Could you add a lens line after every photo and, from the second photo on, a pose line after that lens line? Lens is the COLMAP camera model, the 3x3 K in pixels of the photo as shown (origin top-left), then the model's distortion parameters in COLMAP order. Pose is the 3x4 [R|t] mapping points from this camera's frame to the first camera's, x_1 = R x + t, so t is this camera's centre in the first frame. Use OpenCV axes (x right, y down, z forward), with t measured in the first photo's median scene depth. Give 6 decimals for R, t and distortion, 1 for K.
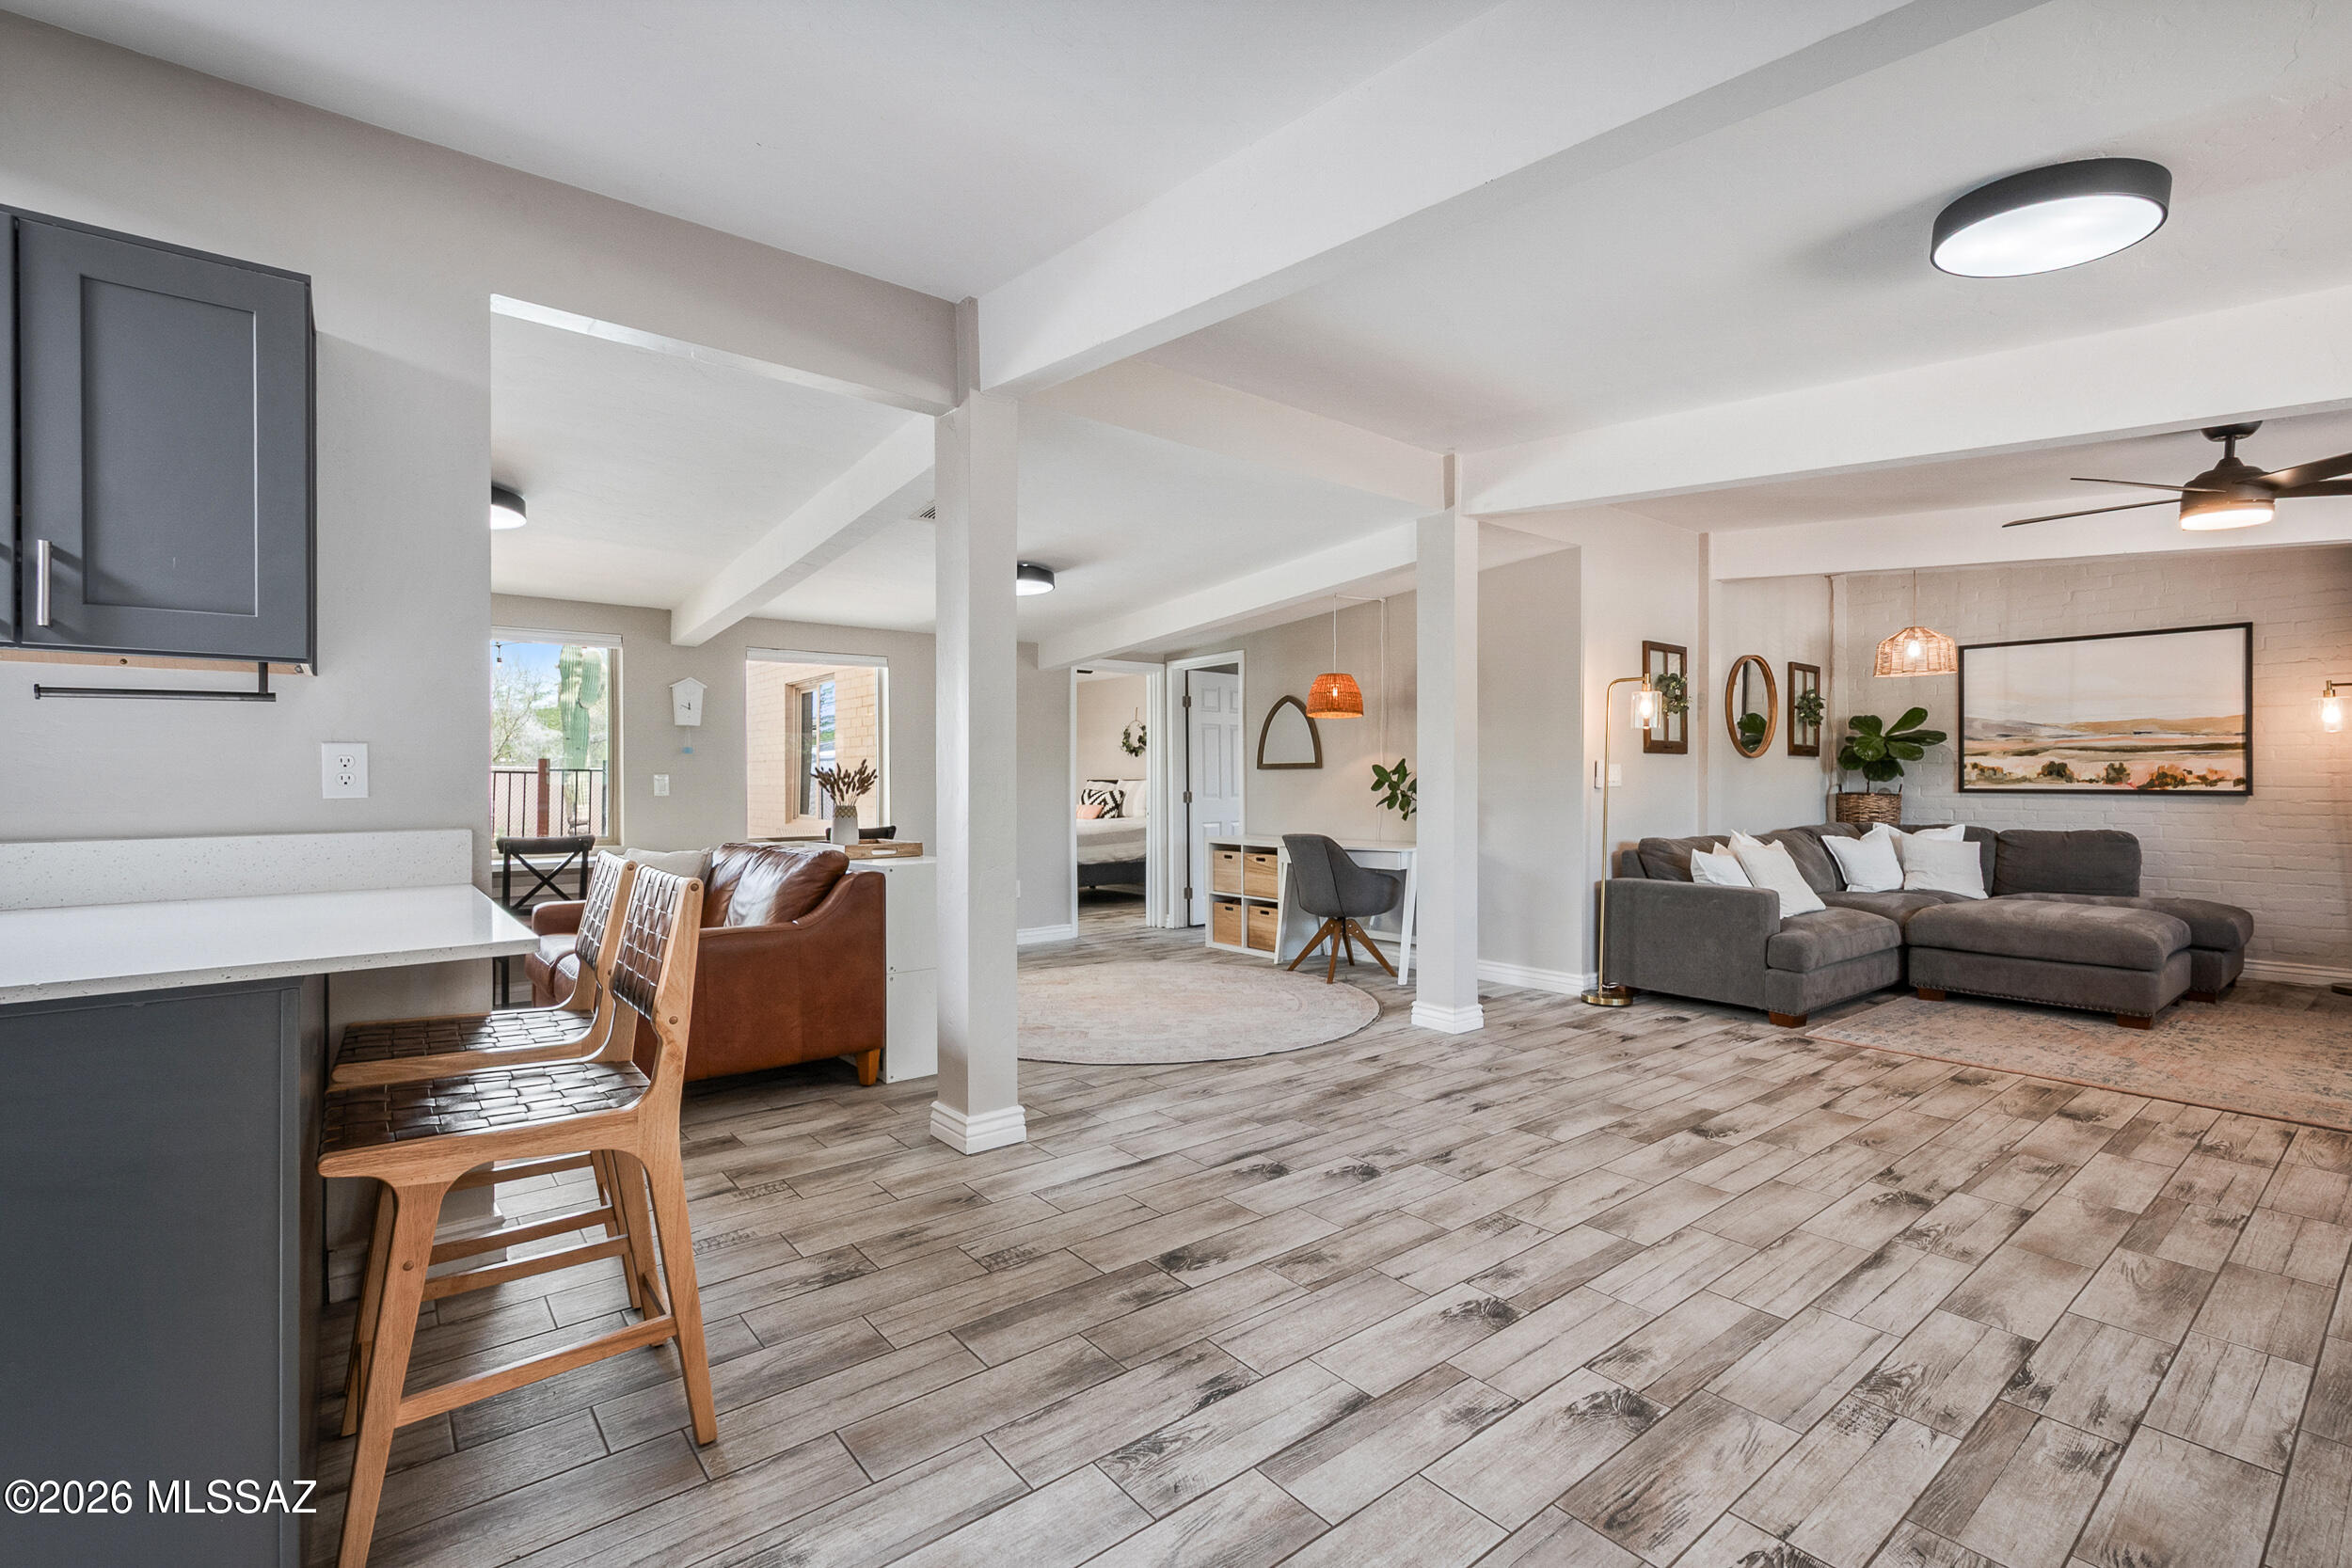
lens RADIAL K [[1038.8, 0, 1160.3], [0, 1038.8, 786.3], [0, 0, 1]] dist [0.007630, -0.002334]
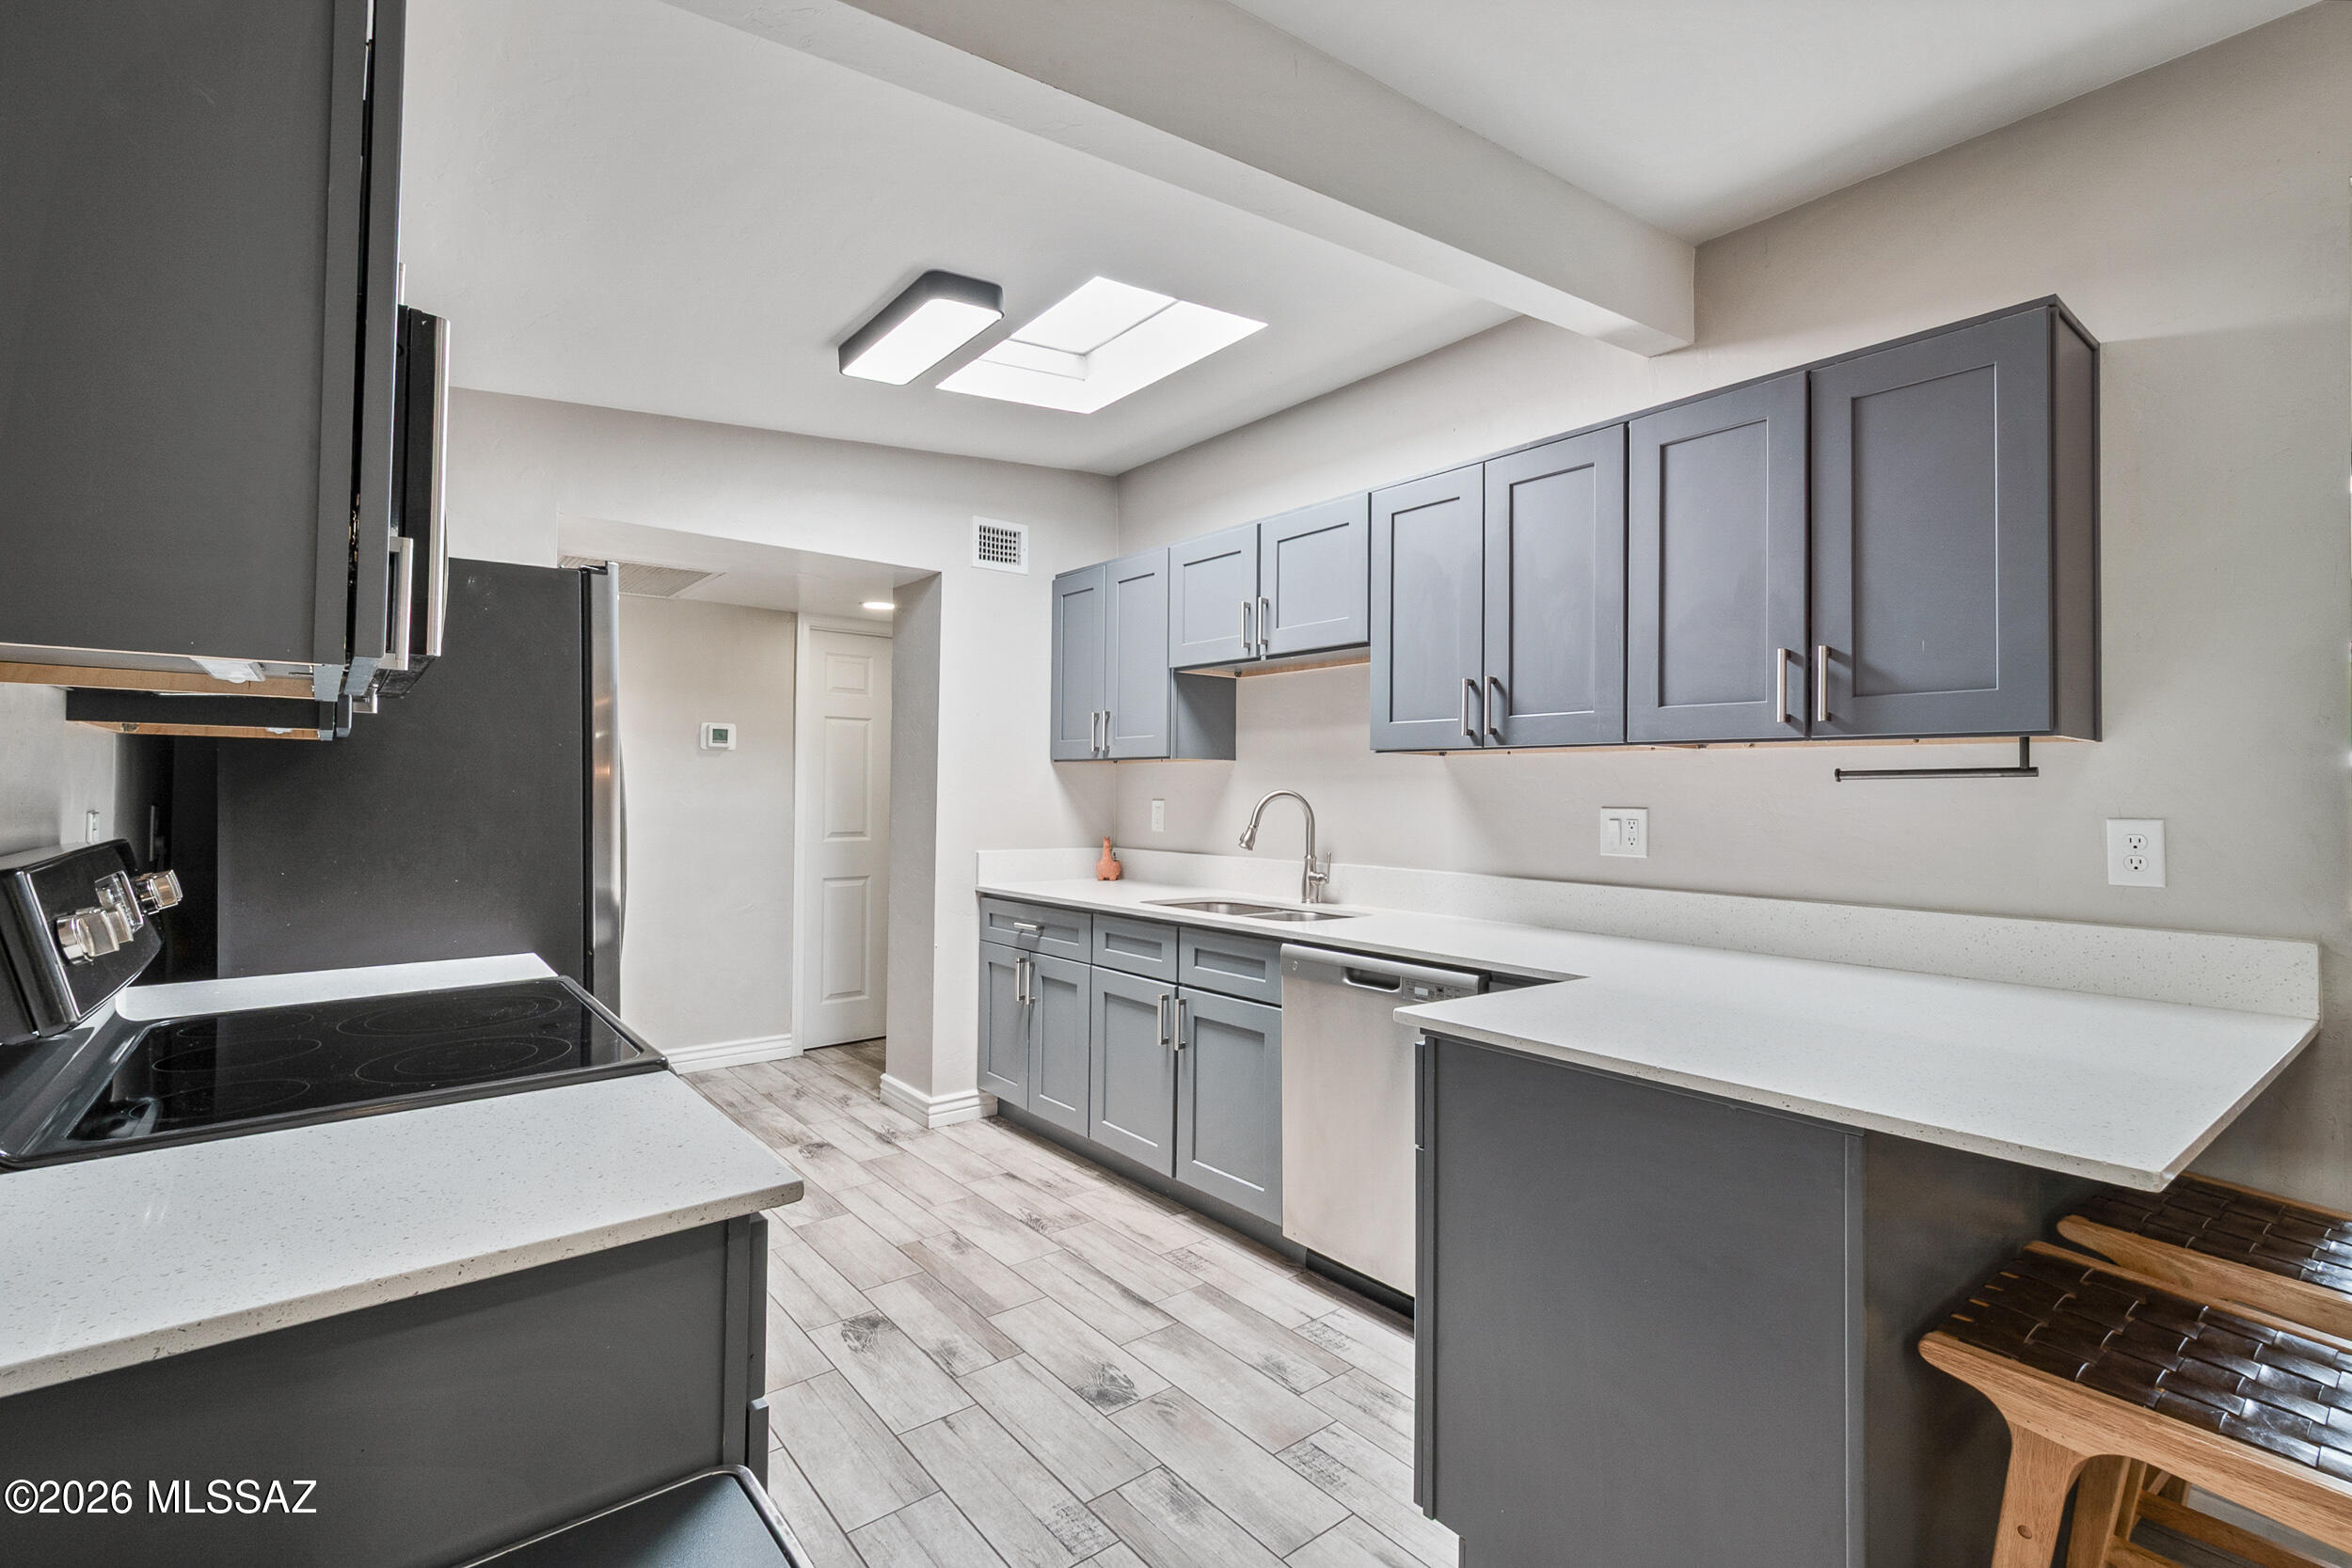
lens RADIAL K [[1038.8, 0, 1214.6], [0, 1038.8, 779.3], [0, 0, 1]] dist [0.007630, -0.002334]
pose [[0.030013, -0.010942, -0.999490, 0.017299], [-0.014858, 0.999825, -0.011391, -0.033362], [0.999439, 0.015193, 0.029845, 0.152327]]
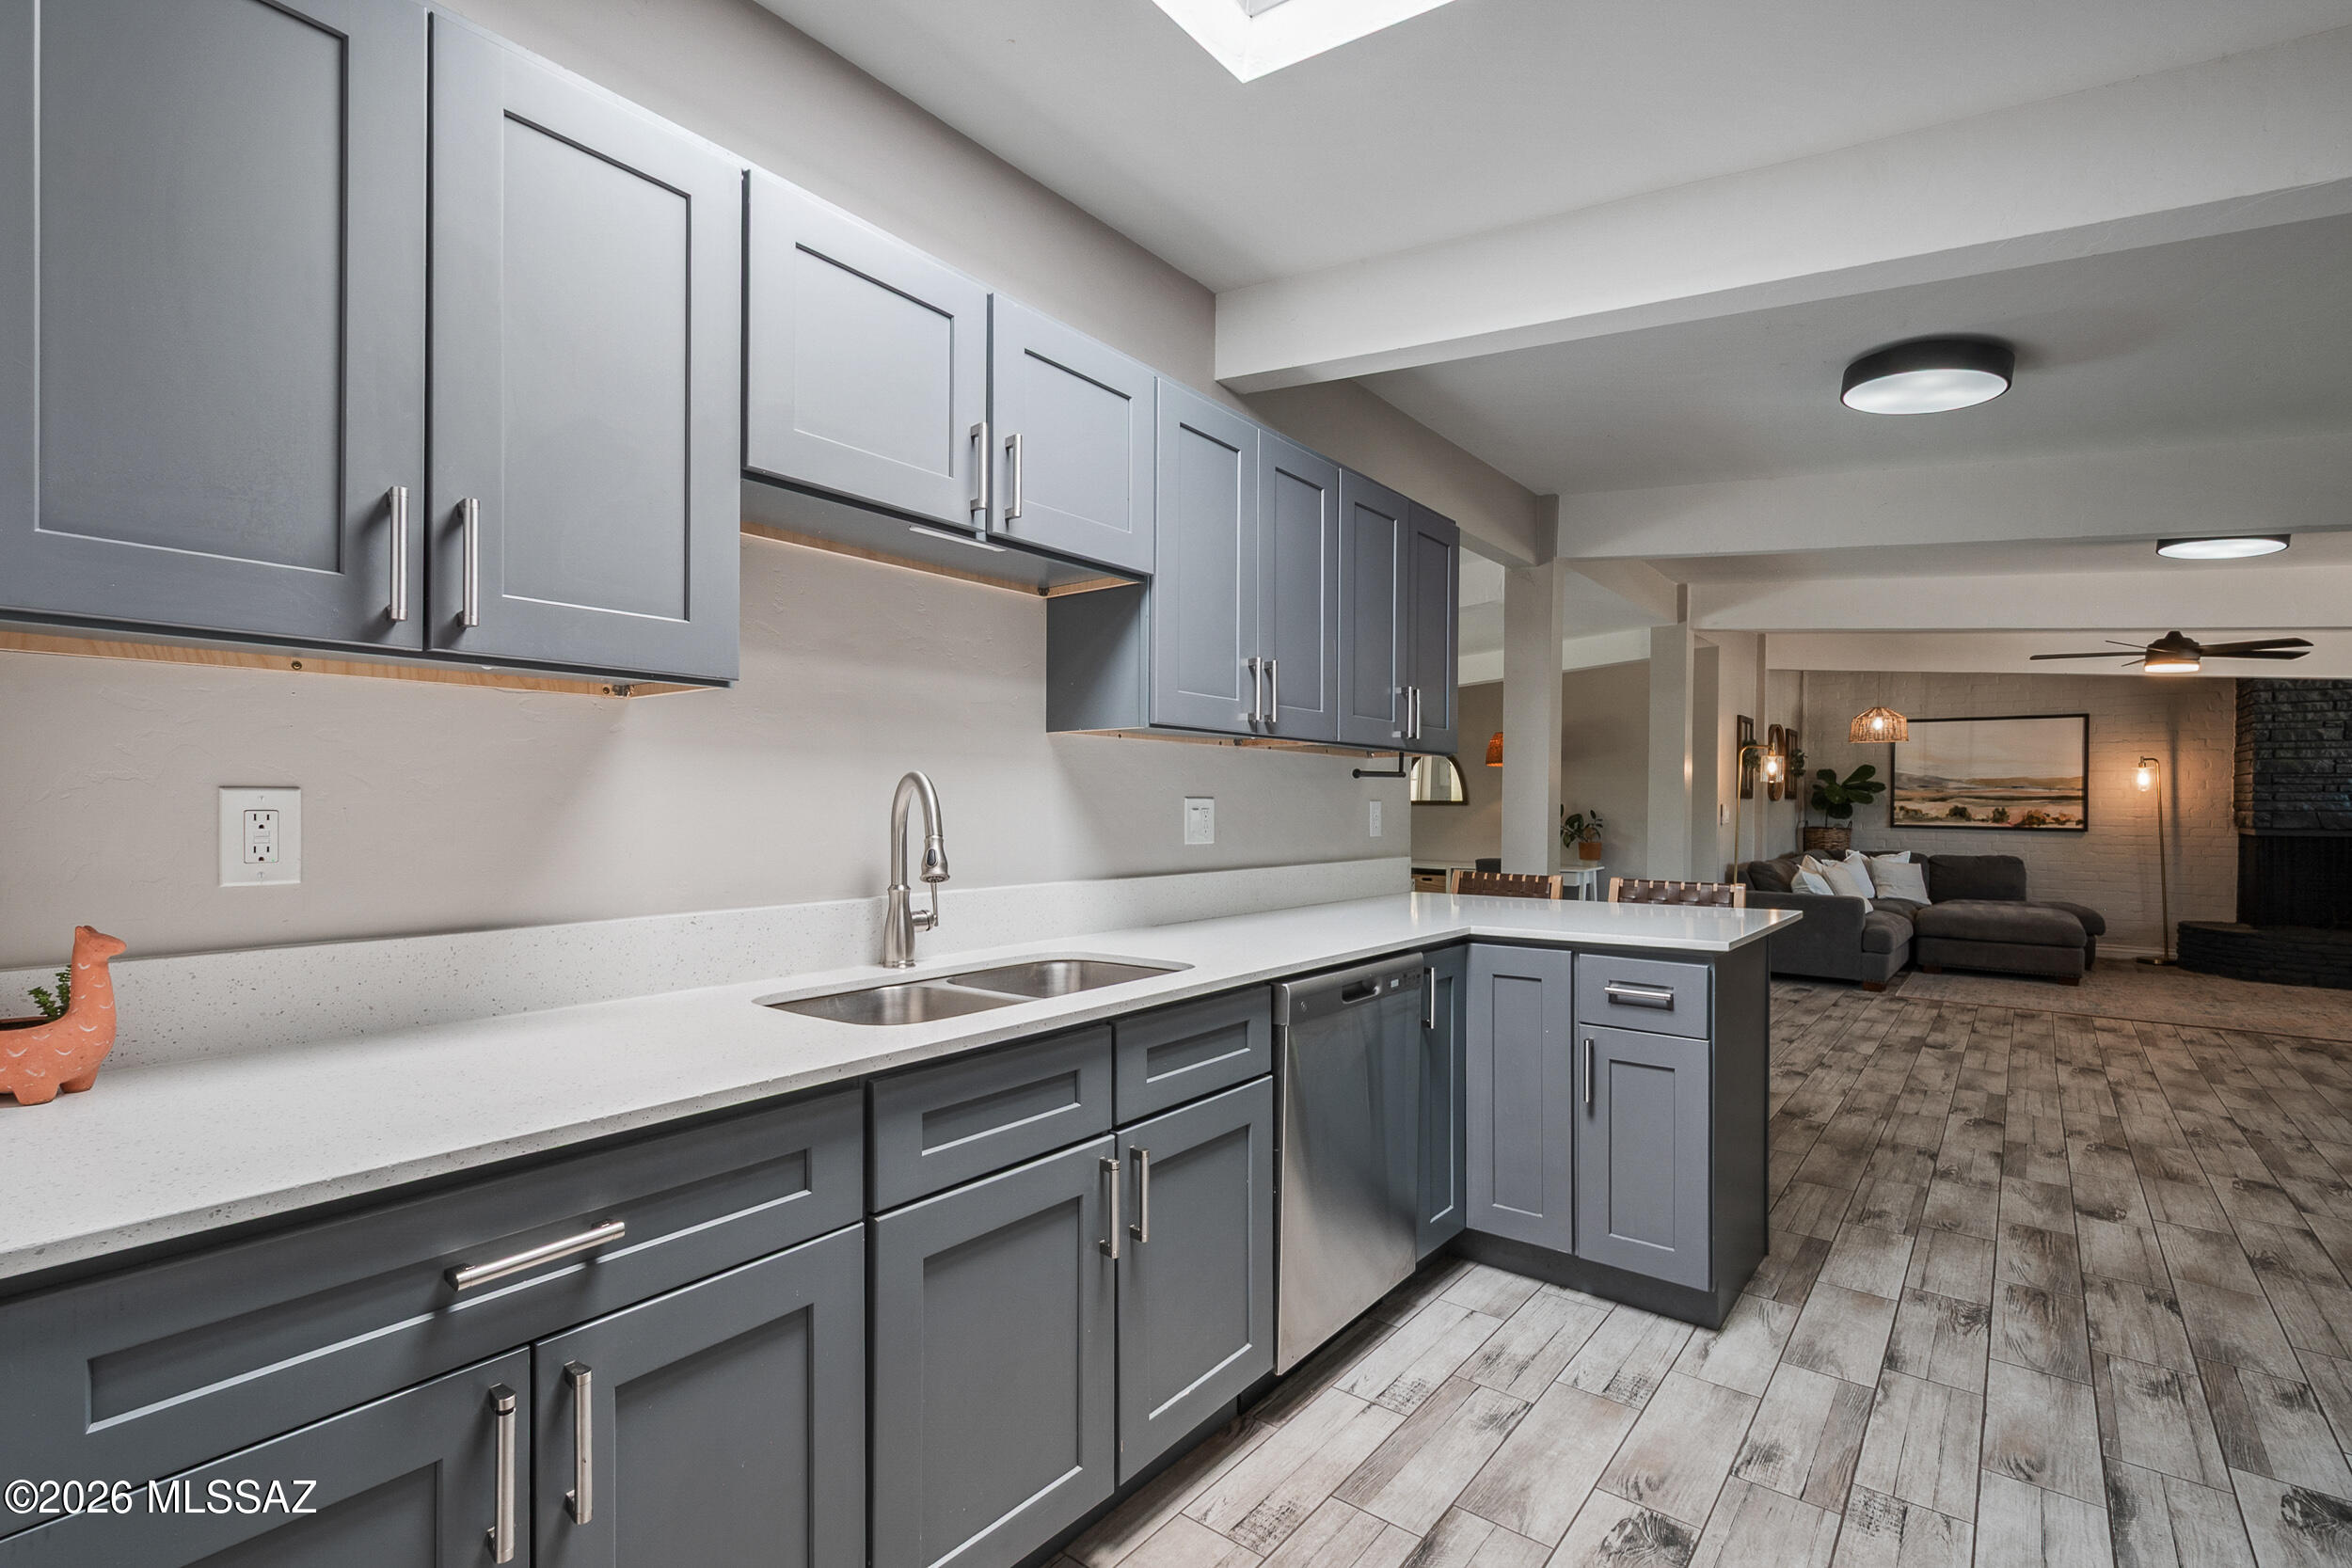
lens RADIAL K [[1038.8, 0, 1178.1], [0, 1038.8, 825.8], [0, 0, 1]] dist [0.007630, -0.002334]
pose [[0.977880, 0.006355, 0.209070, -0.895532], [-0.009697, 0.999841, 0.014964, -0.016029], [-0.208942, -0.016660, 0.977786, -0.295482]]
